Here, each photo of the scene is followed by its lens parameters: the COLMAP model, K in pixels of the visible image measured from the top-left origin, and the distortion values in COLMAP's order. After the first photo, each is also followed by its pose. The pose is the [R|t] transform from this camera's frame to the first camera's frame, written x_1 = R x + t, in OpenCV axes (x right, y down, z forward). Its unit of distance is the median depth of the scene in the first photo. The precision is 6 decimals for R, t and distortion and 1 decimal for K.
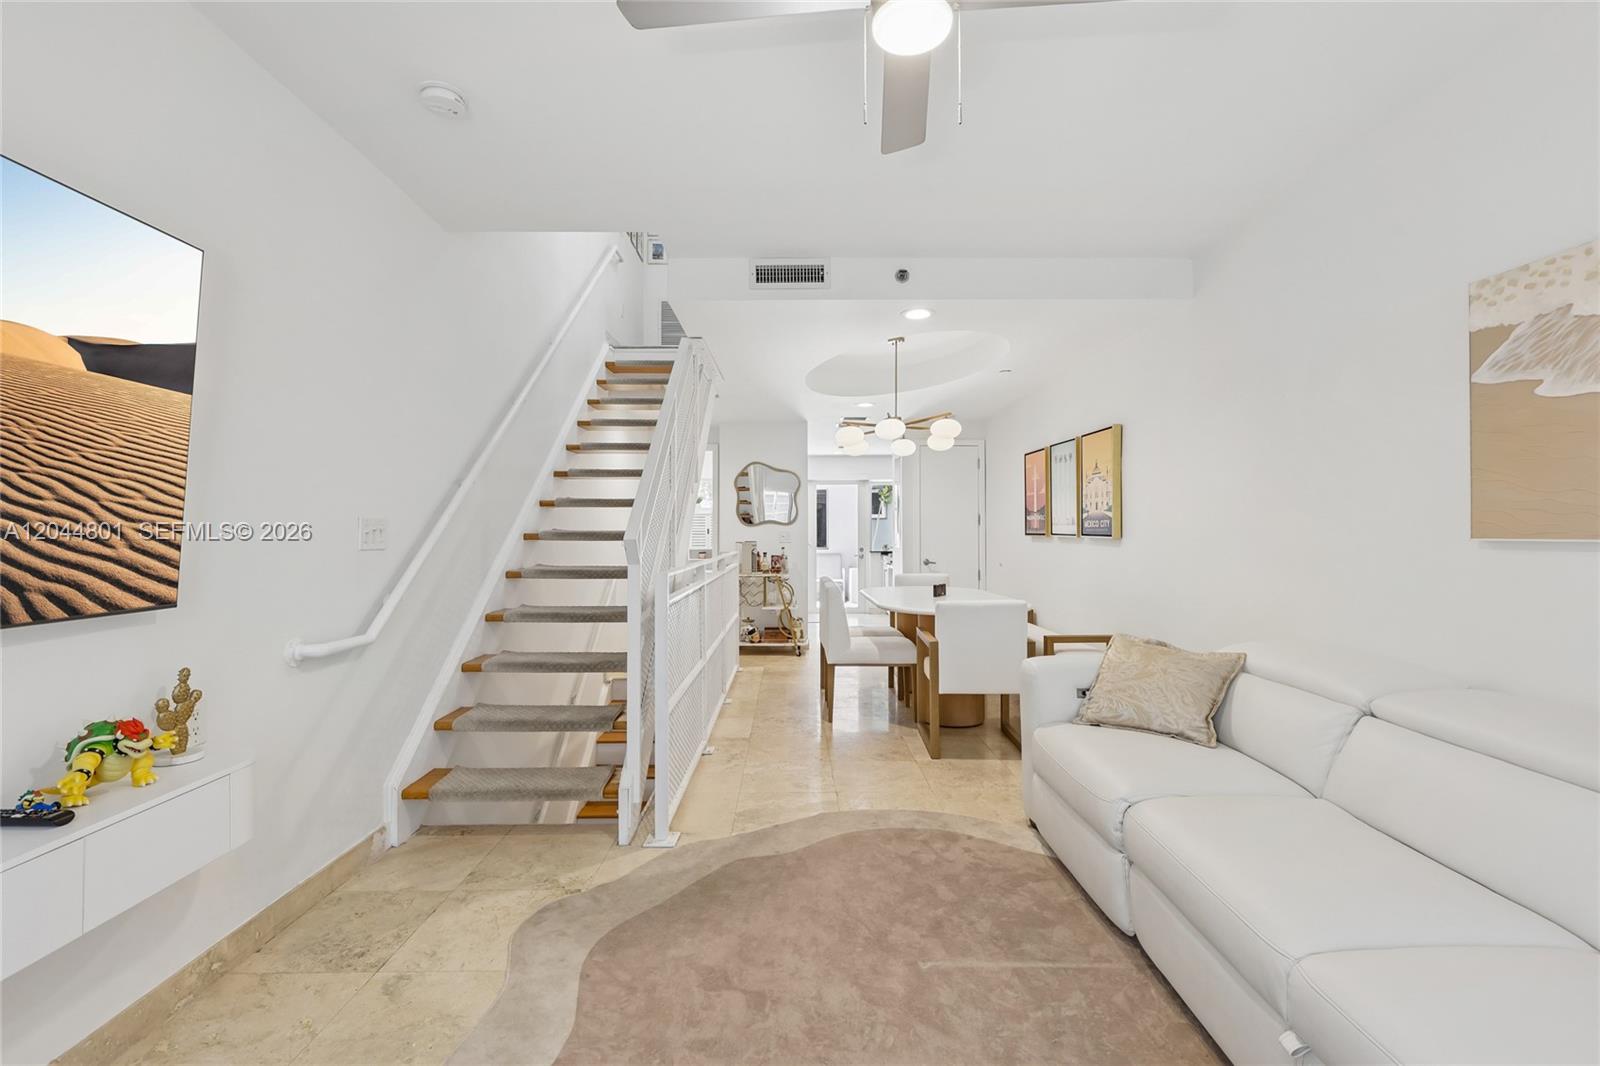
lens RADIAL K [[710.7, 0, 798.5], [0, 710.7, 525.2], [0, 0, 1]] dist [0.004390, 0.000766]
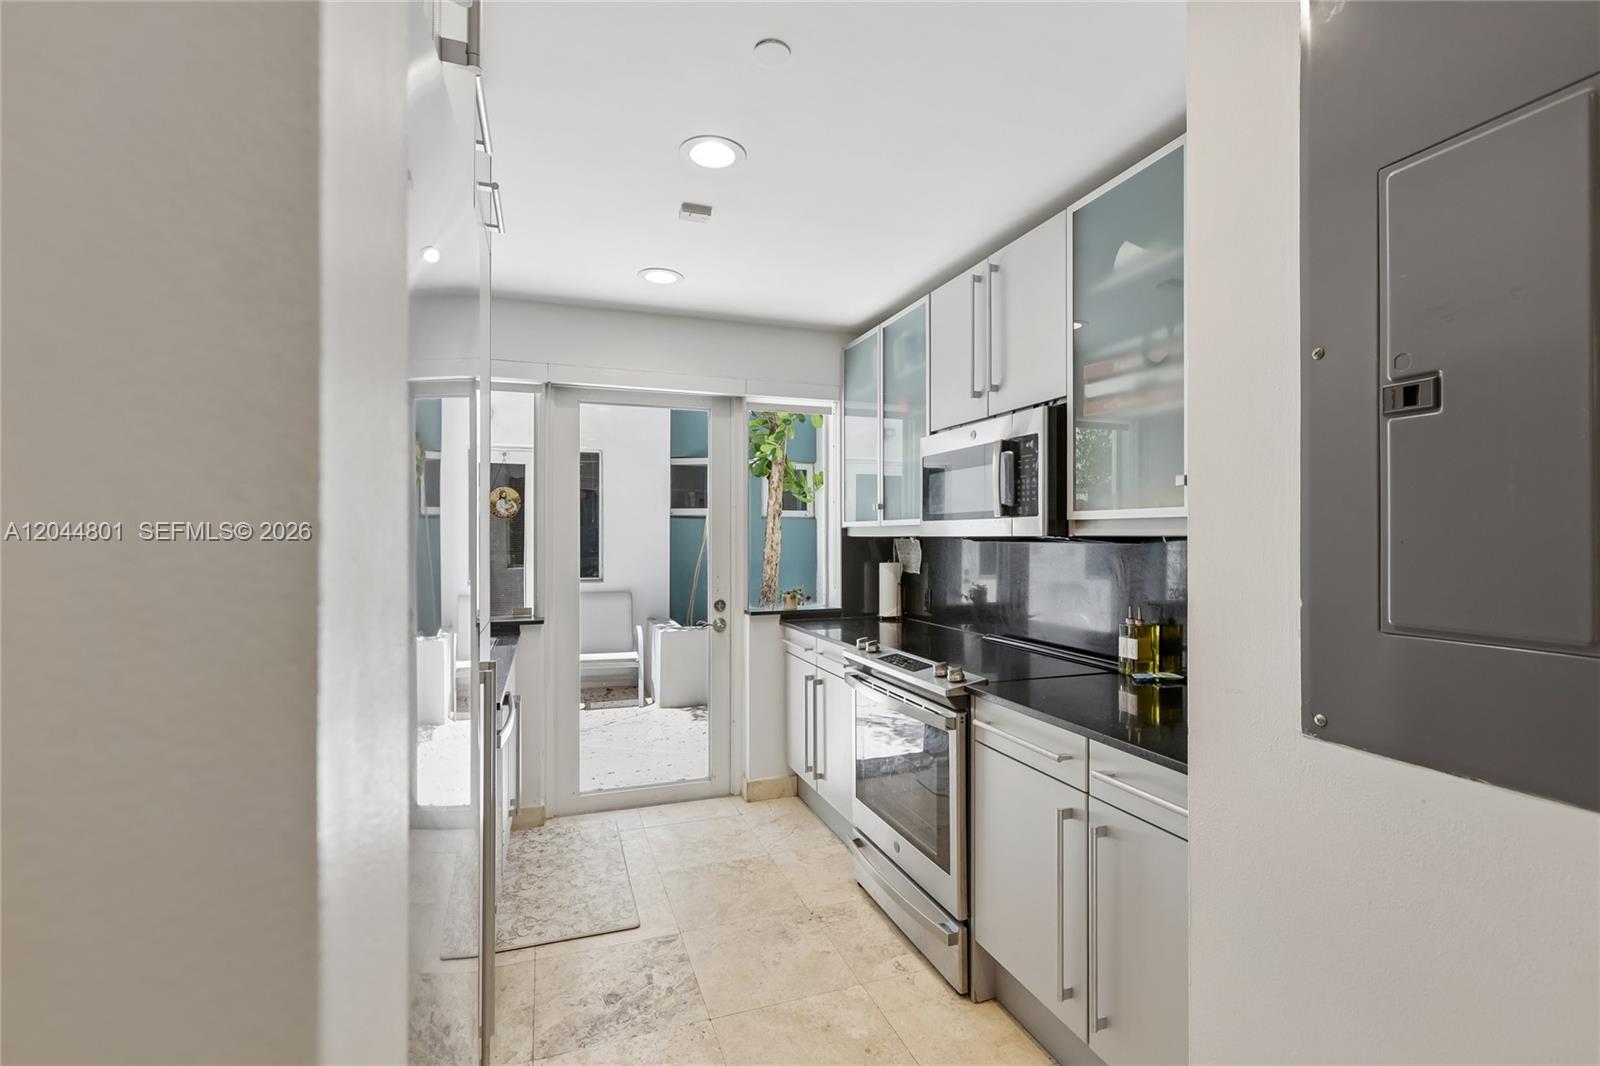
lens RADIAL K [[714.5, 0, 800.6], [0, 714.5, 550.9], [0, 0, 1]] dist [-0.001515, 0.000169]
pose [[0.945511, -0.003232, 0.325573, 0.041818], [-0.004775, 0.999706, 0.023792, -0.004418], [-0.325554, -0.024050, 0.945218, 2.090394]]
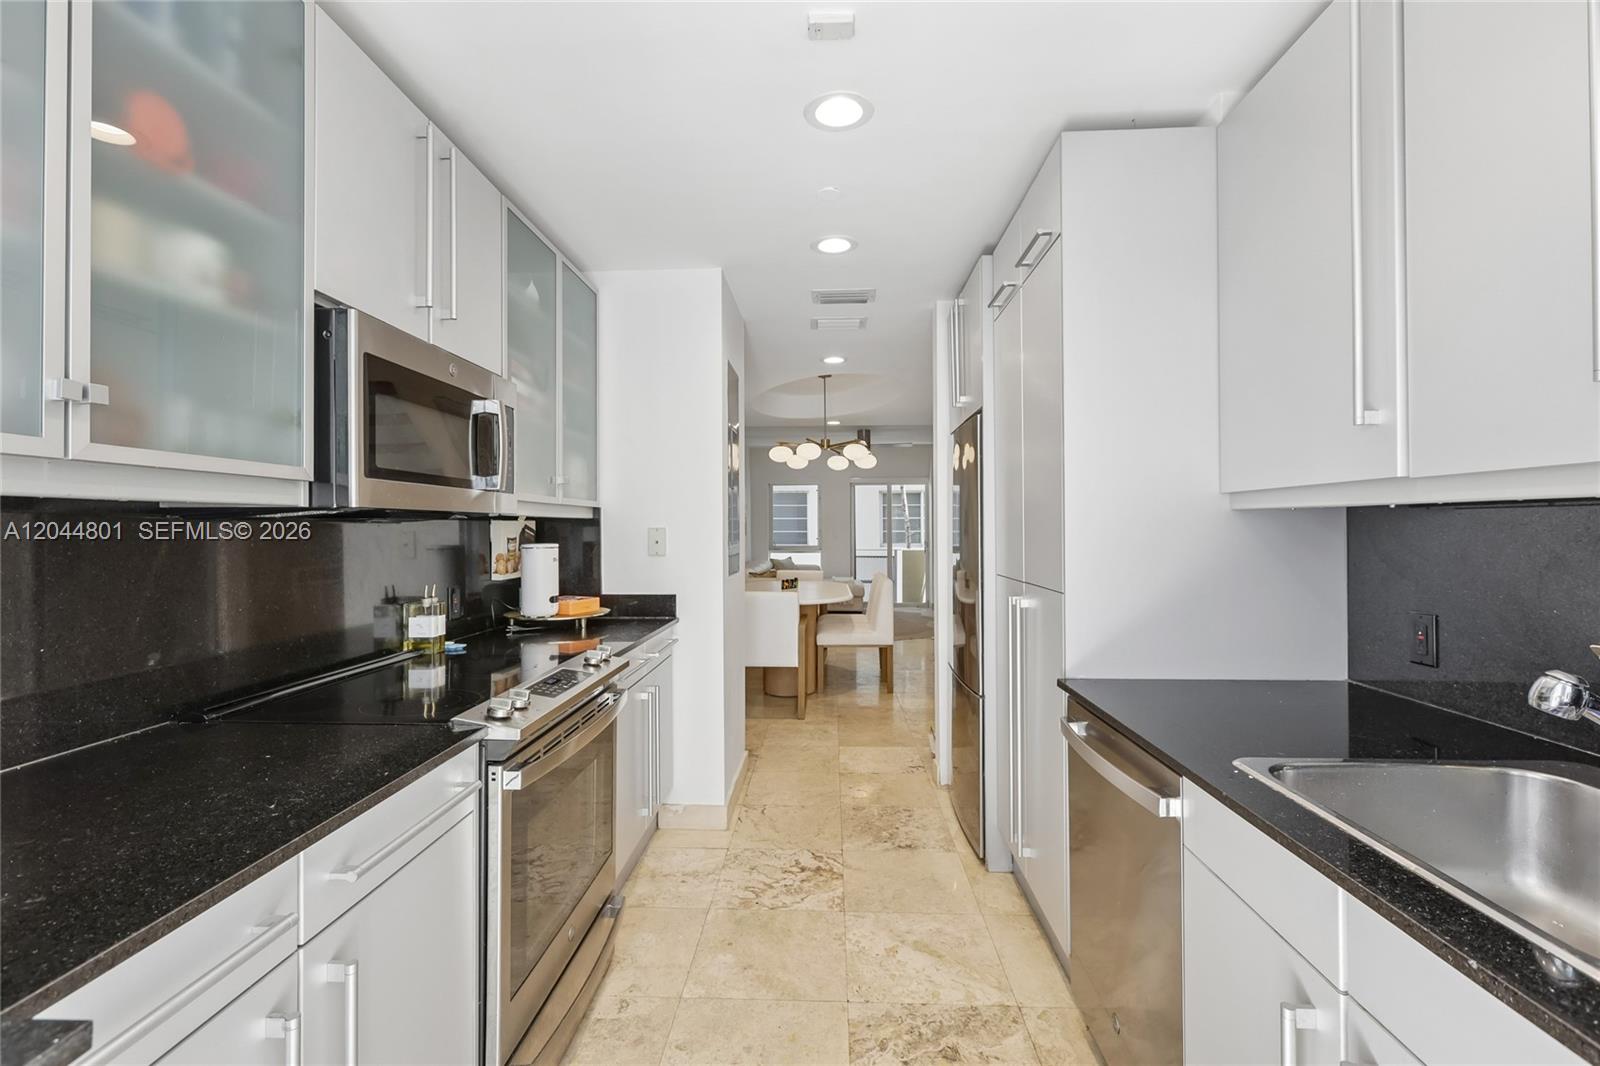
lens RADIAL K [[714.4, 0, 800.0], [0, 714.4, 533.0], [0, 0, 1]] dist [-0.001450, 0.000820]
pose [[-0.998375, 0.005319, 0.056732, 0.161179], [0.004998, 0.999971, -0.005803, 0.017734], [-0.056762, -0.005510, -0.998373, 3.204843]]
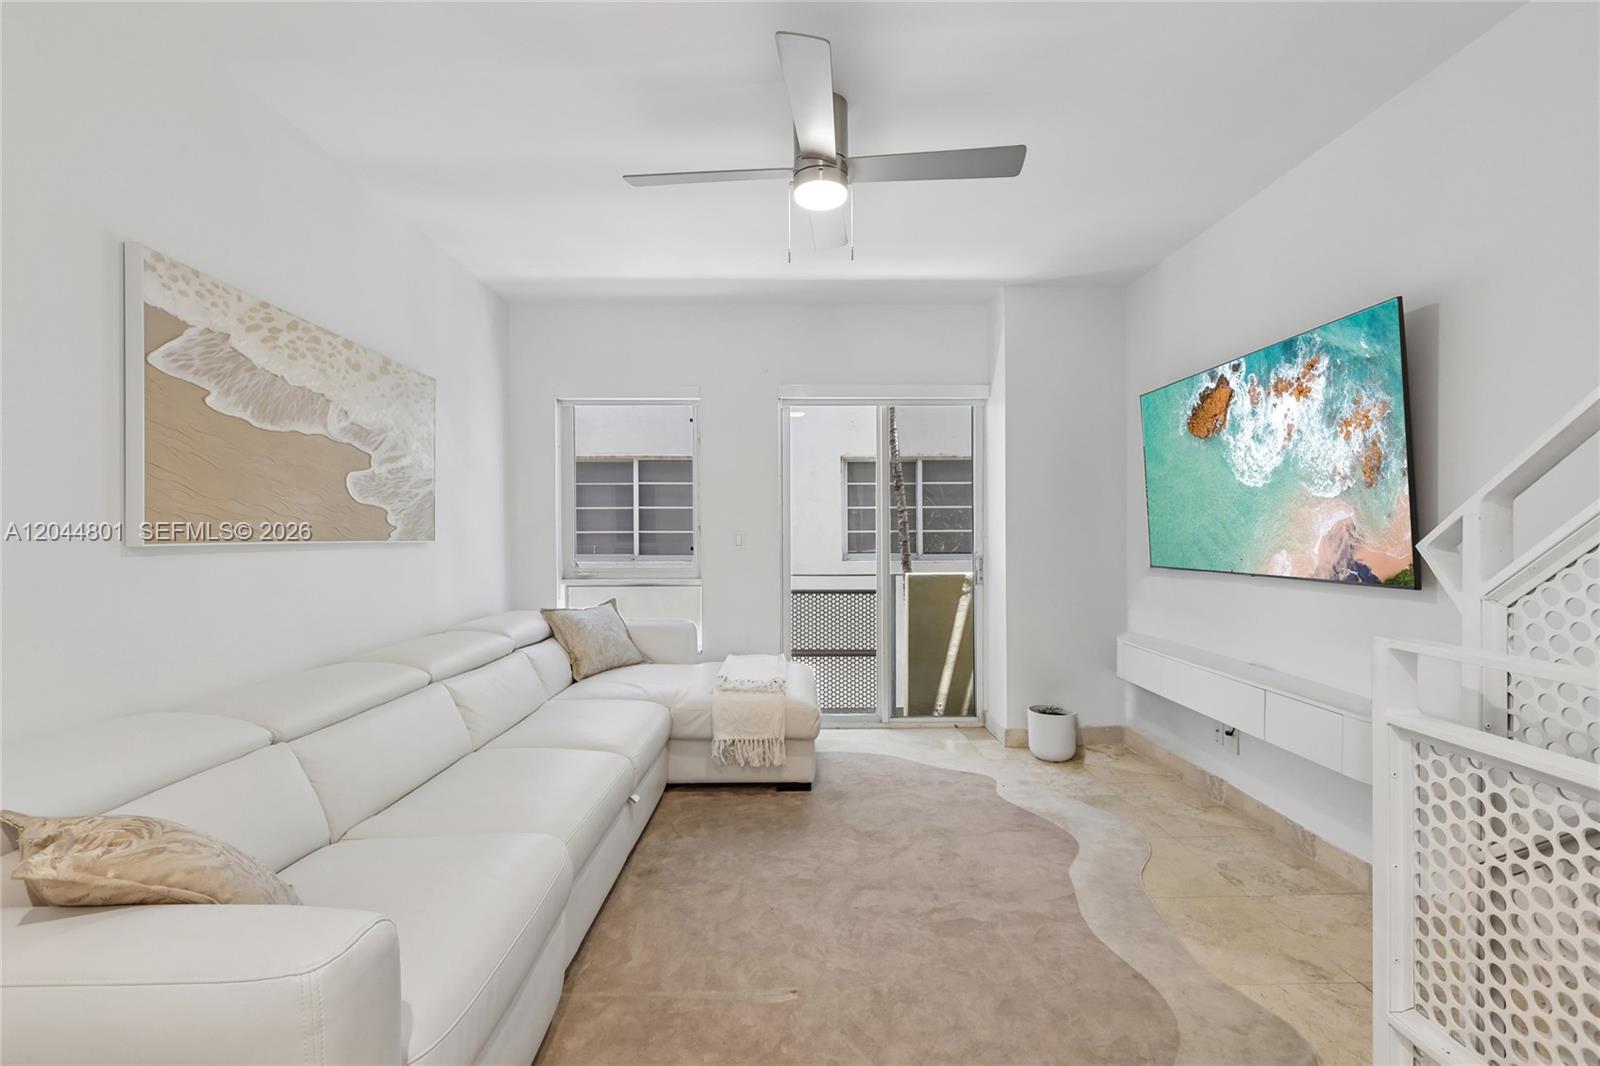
lens RADIAL K [[714.0, 0, 799.3], [0, 714.0, 538.5], [0, 0, 1]] dist [-0.001884, 0.006278]
pose [[-0.999823, 0.007057, -0.017463, 0.102874], [0.007098, 0.999972, -0.002264, 0.011332], [0.017446, -0.002388, -0.999845, 1.100604]]
